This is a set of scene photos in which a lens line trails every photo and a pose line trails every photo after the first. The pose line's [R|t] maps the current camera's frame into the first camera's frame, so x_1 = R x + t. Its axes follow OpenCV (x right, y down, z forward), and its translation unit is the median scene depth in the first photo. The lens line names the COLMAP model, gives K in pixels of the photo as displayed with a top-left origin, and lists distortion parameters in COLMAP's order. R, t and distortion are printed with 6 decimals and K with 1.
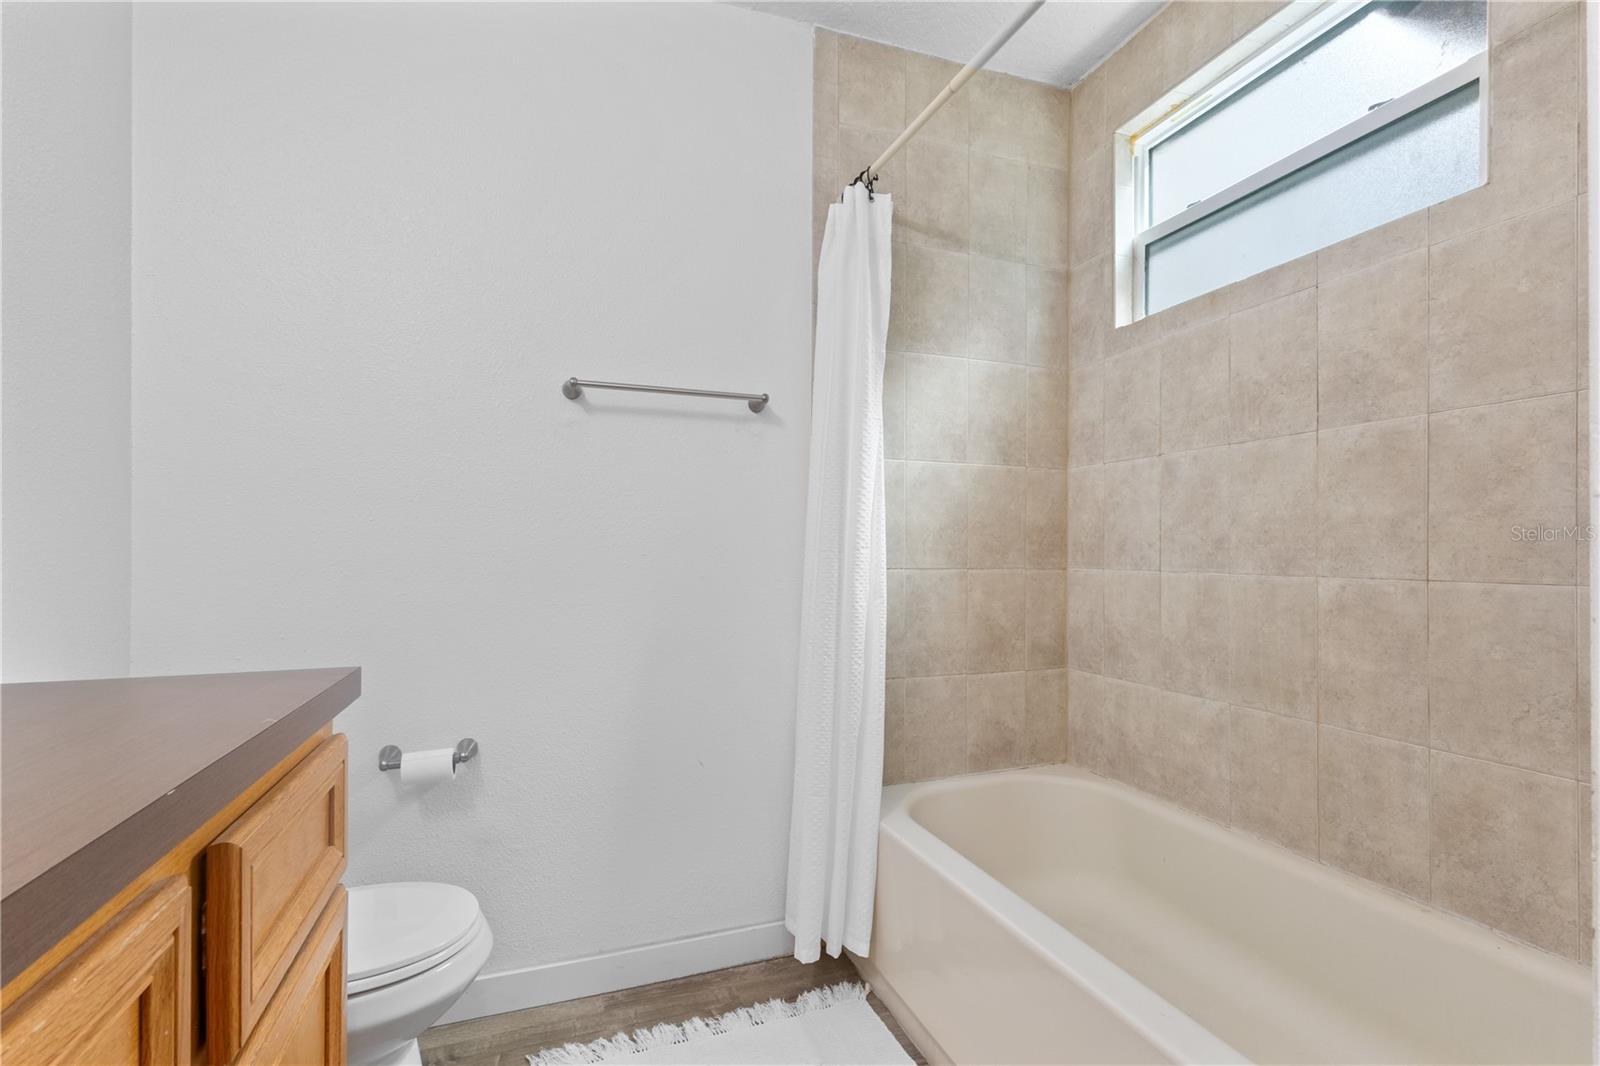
lens RADIAL K [[742.4, 0, 800.3], [0, 742.4, 542.4], [0, 0, 1]] dist [0.002723, 0.002285]
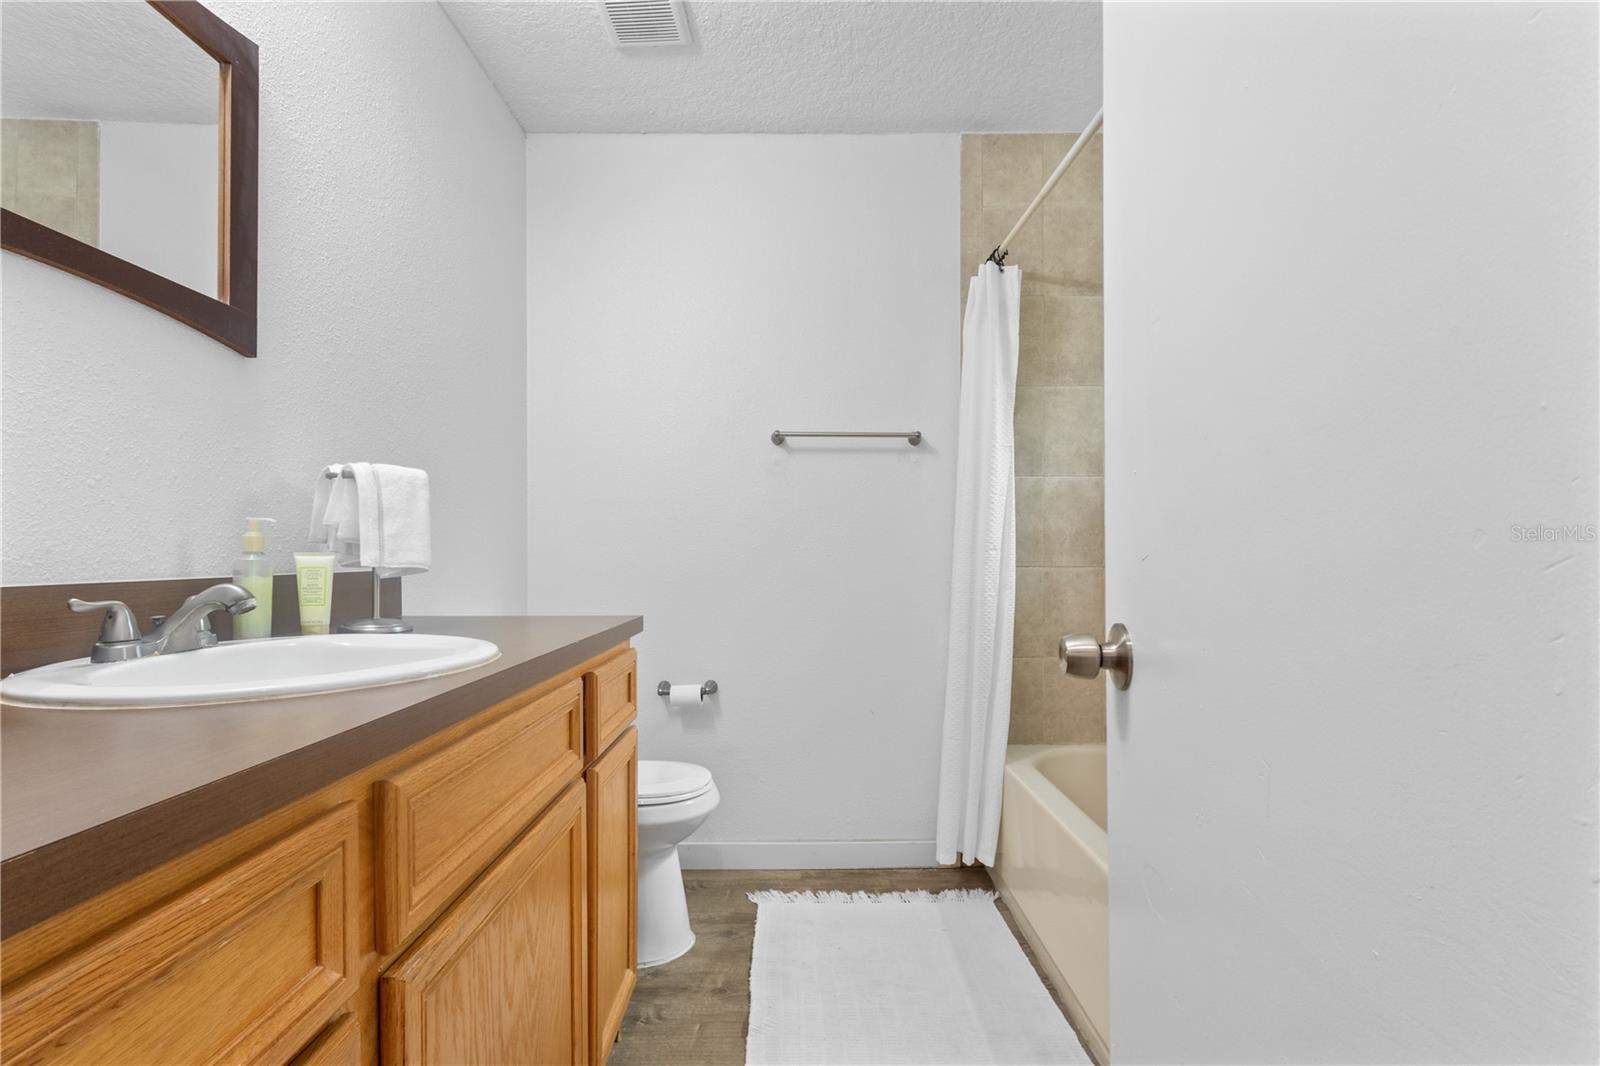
lens RADIAL K [[742.4, 0, 799.8], [0, 742.4, 542.3], [0, 0, 1]] dist [0.002723, 0.002285]
pose [[0.942130, -0.009511, -0.335114, 0.207443], [0.008230, 0.999952, -0.005241, -0.001270], [0.335148, 0.002180, 0.942163, -0.319184]]
